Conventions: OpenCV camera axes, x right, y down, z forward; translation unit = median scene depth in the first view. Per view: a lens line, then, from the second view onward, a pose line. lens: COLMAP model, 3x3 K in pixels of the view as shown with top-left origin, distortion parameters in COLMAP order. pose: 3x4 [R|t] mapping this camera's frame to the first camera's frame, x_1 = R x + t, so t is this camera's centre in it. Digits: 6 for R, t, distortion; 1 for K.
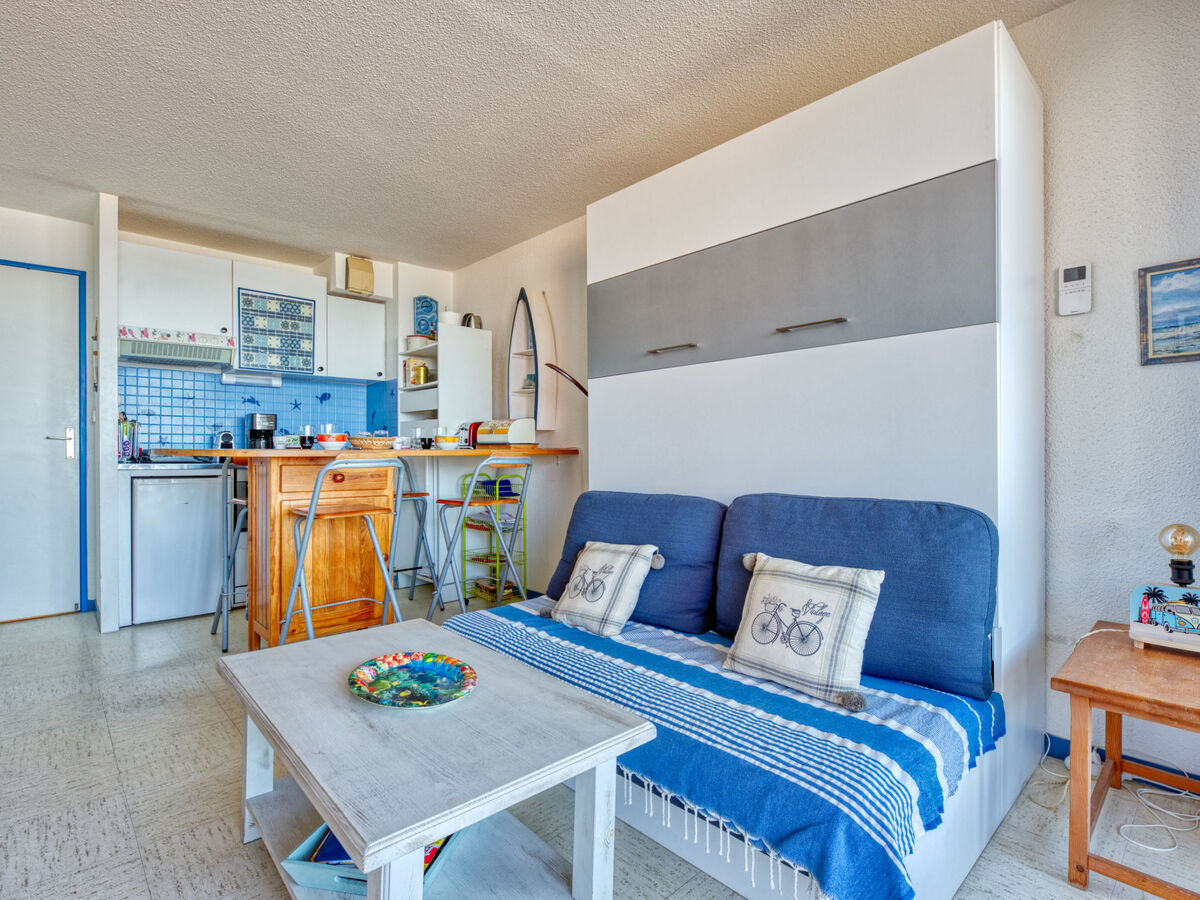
lens RADIAL K [[597.5, 0, 604.4], [0, 597.5, 453.2], [0, 0, 1]] dist [0.000806, -0.004275]
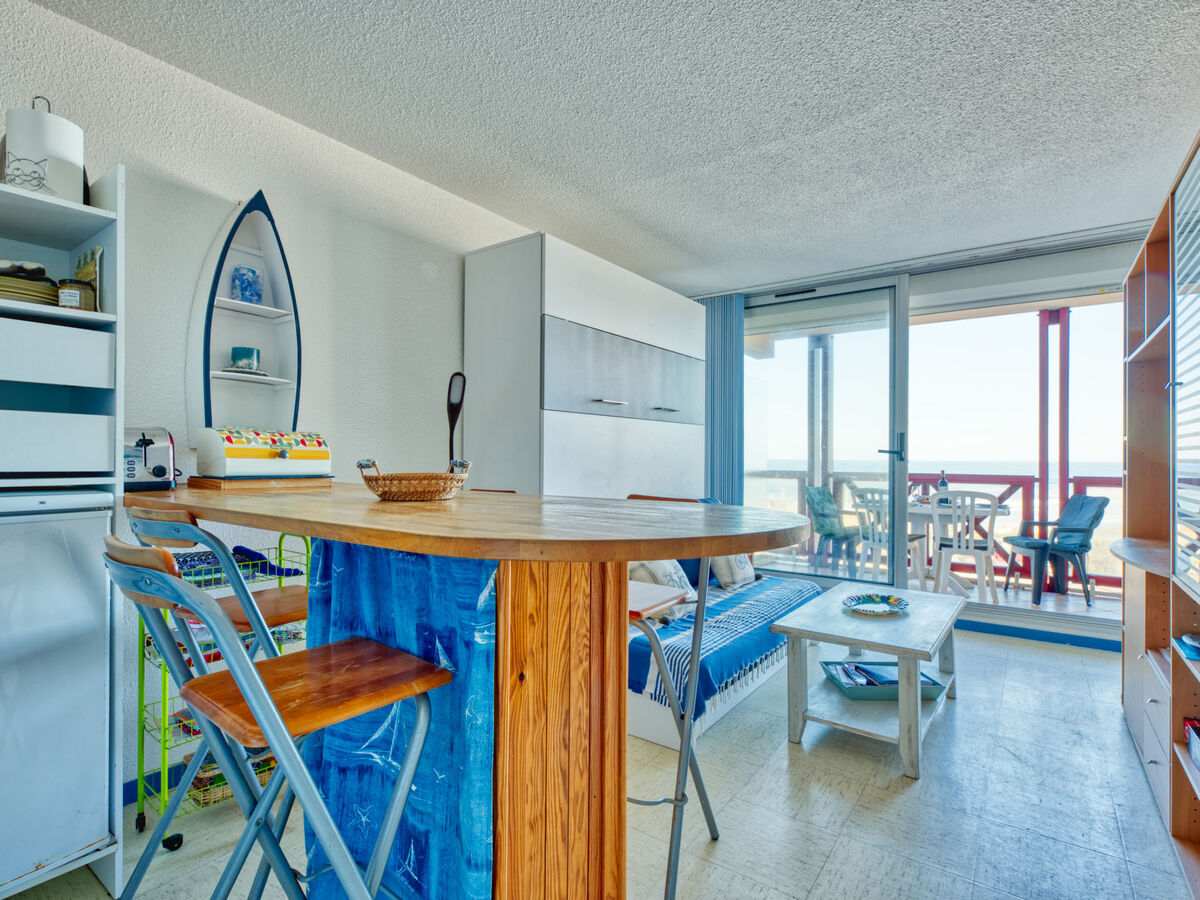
lens RADIAL K [[597.5, 0, 601.7], [0, 597.5, 455.2], [0, 0, 1]] dist [0.000806, -0.004275]
pose [[-0.184672, 0.001446, 0.982799, -1.337675], [-0.003373, 0.999992, -0.002105, -0.059367], [-0.982794, -0.003704, -0.184666, 1.444650]]
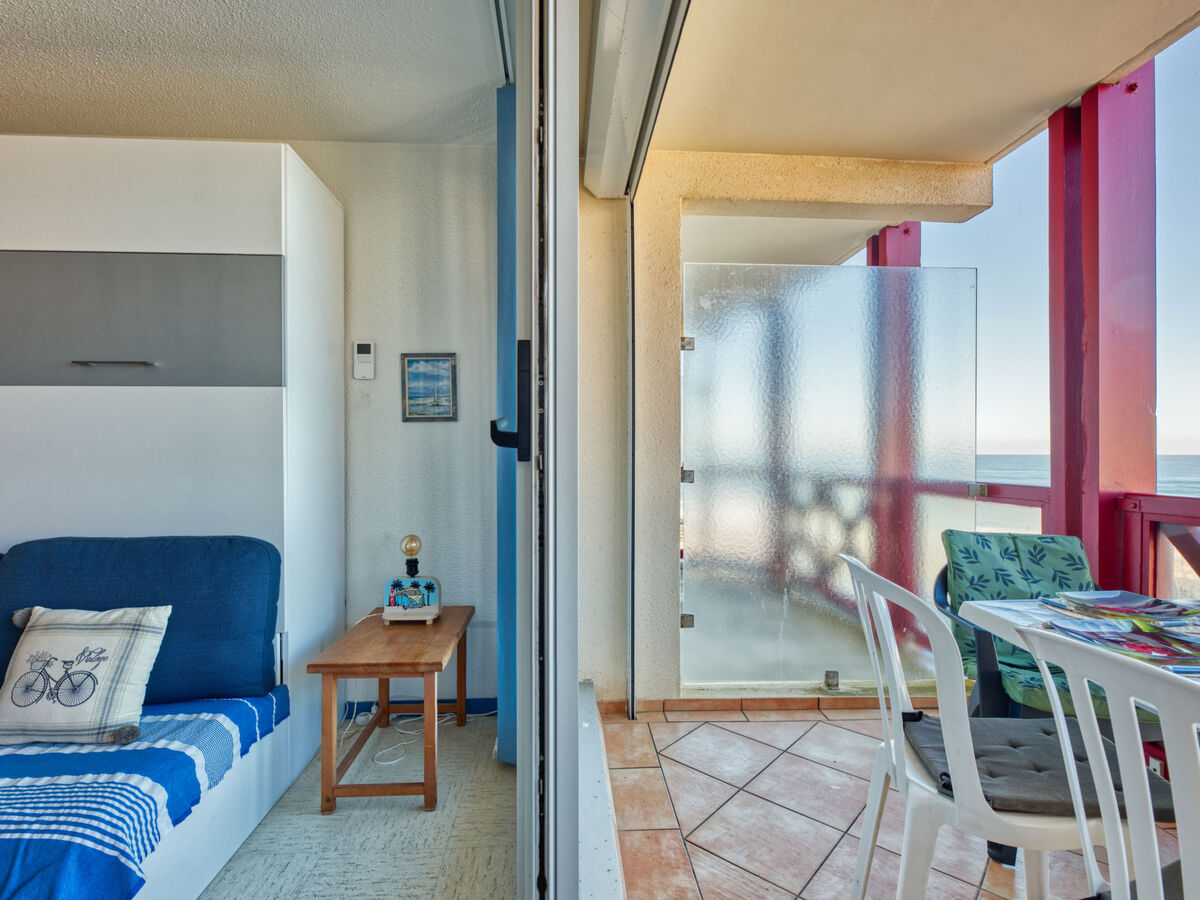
lens RADIAL K [[597.5, 0, 604.0], [0, 597.5, 455.8], [0, 0, 1]] dist [0.000806, -0.004275]
pose [[0.630963, -0.000129, 0.775813, 0.085502], [0.002041, 0.999997, -0.001493, -0.054061], [-0.775810, 0.002525, 0.630961, -0.224704]]
